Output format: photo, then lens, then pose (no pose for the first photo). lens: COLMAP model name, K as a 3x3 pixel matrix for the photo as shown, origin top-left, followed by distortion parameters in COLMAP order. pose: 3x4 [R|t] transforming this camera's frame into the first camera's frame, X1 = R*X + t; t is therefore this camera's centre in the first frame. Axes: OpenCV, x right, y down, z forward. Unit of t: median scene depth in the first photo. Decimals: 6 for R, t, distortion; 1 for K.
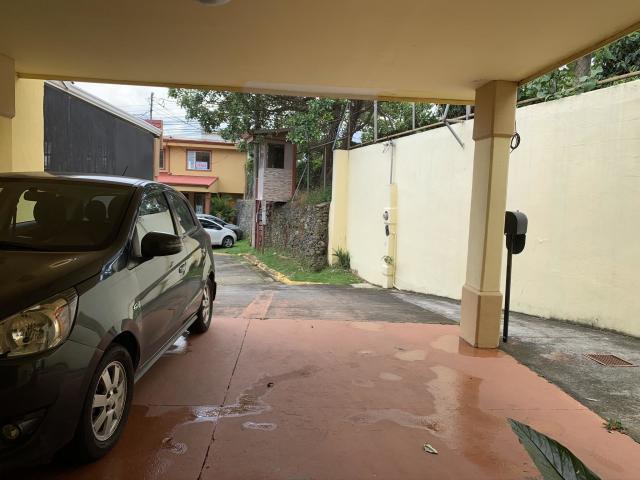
lens RADIAL K [[488.5, 0, 321.1], [0, 488.5, 239.7], [0, 0, 1]] dist [0.055323, -0.011865]
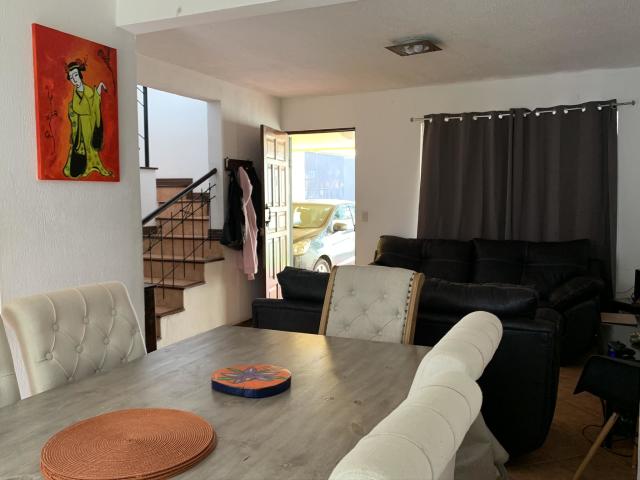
lens RADIAL K [[582.1, 0, 319.5], [0, 582.1, 239.3], [0, 0, 1]] dist [0.071715, 0.000000]
pose [[0.877515, -0.011538, -0.479410, 1.078902], [-0.003766, 0.999514, -0.030949, 0.174105], [0.479534, 0.028964, 0.877045, -1.800833]]
